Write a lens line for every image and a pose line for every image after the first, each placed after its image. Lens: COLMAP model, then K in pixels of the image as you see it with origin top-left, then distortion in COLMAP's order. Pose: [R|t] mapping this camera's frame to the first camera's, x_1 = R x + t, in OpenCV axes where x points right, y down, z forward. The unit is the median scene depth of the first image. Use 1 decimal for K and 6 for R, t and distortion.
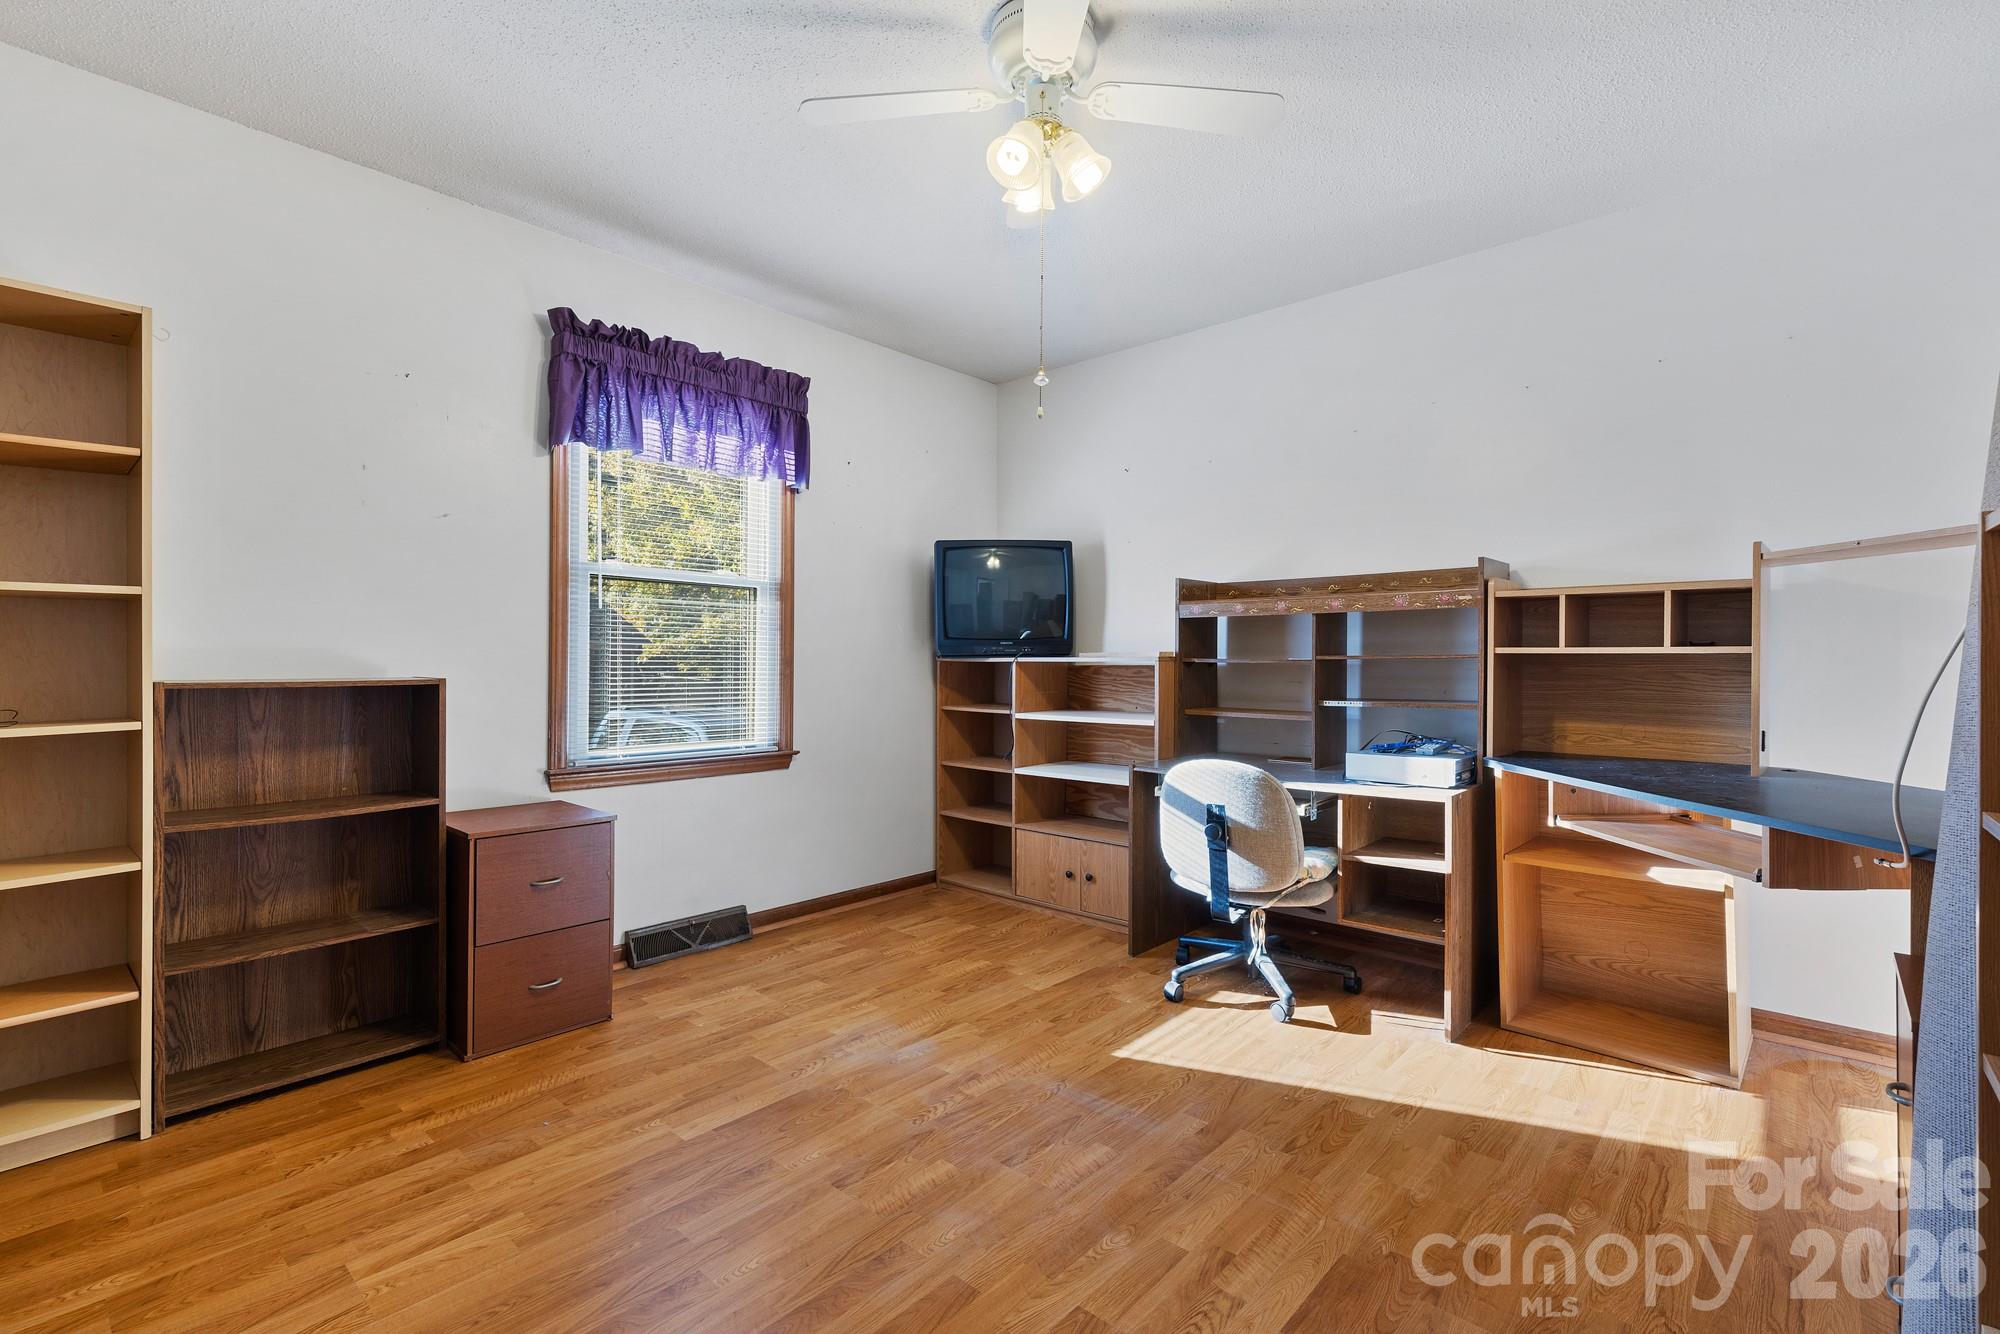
lens RADIAL K [[904.3, 0, 1005.7], [0, 904.3, 663.8], [0, 0, 1]] dist [-0.001101, -0.000437]
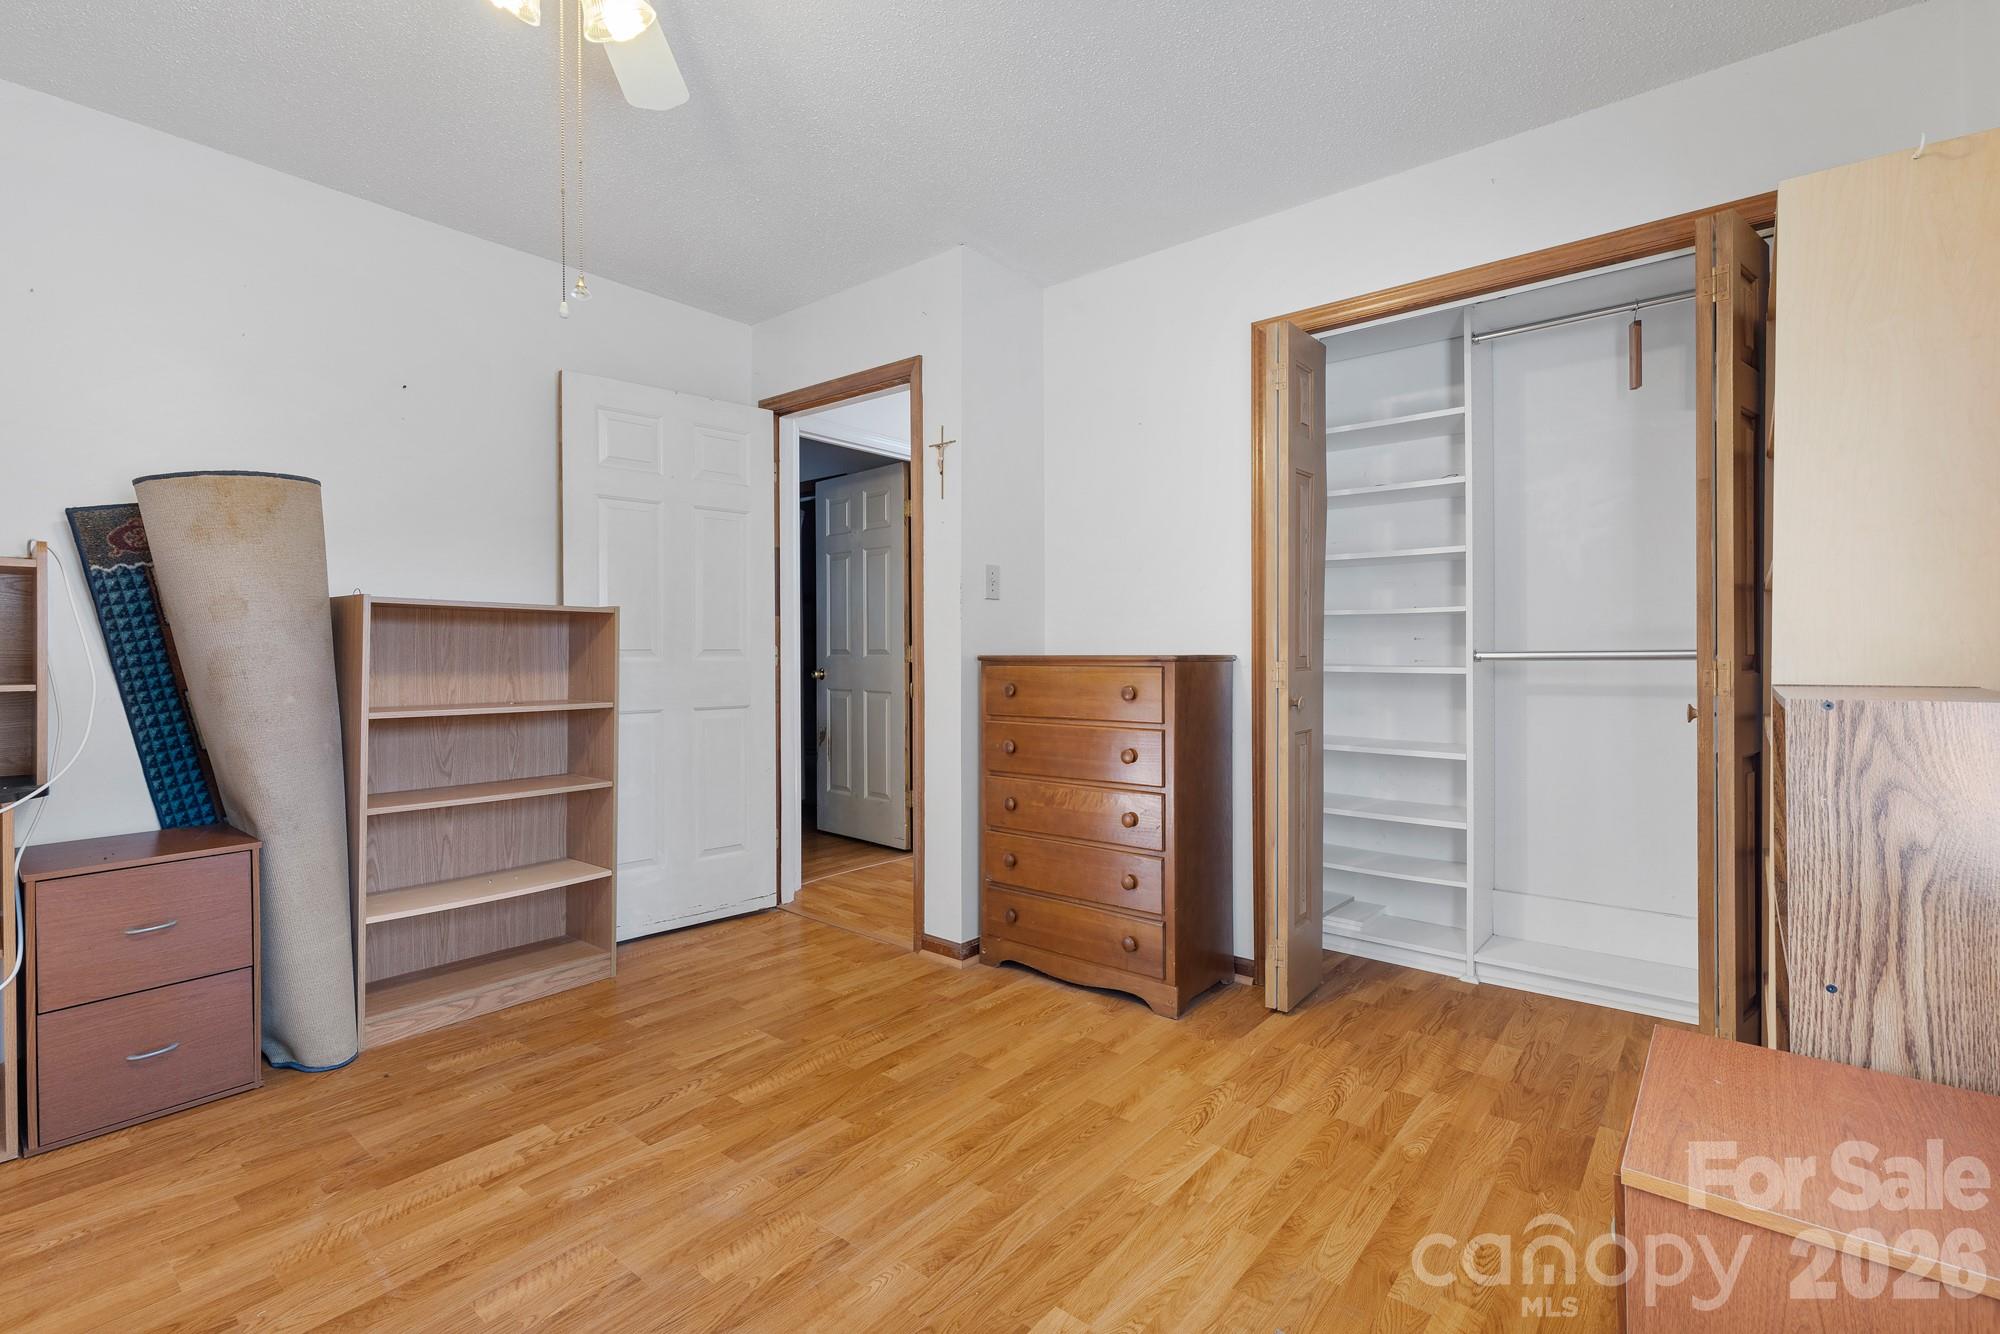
lens RADIAL K [[904.3, 0, 1001.3], [0, 904.3, 654.4], [0, 0, 1]] dist [-0.001101, -0.000437]
pose [[-0.999142, -0.000052, -0.041424, -0.324346], [-0.000390, 0.999967, 0.008160, -0.011319], [0.041422, 0.008169, -0.999108, 2.006775]]
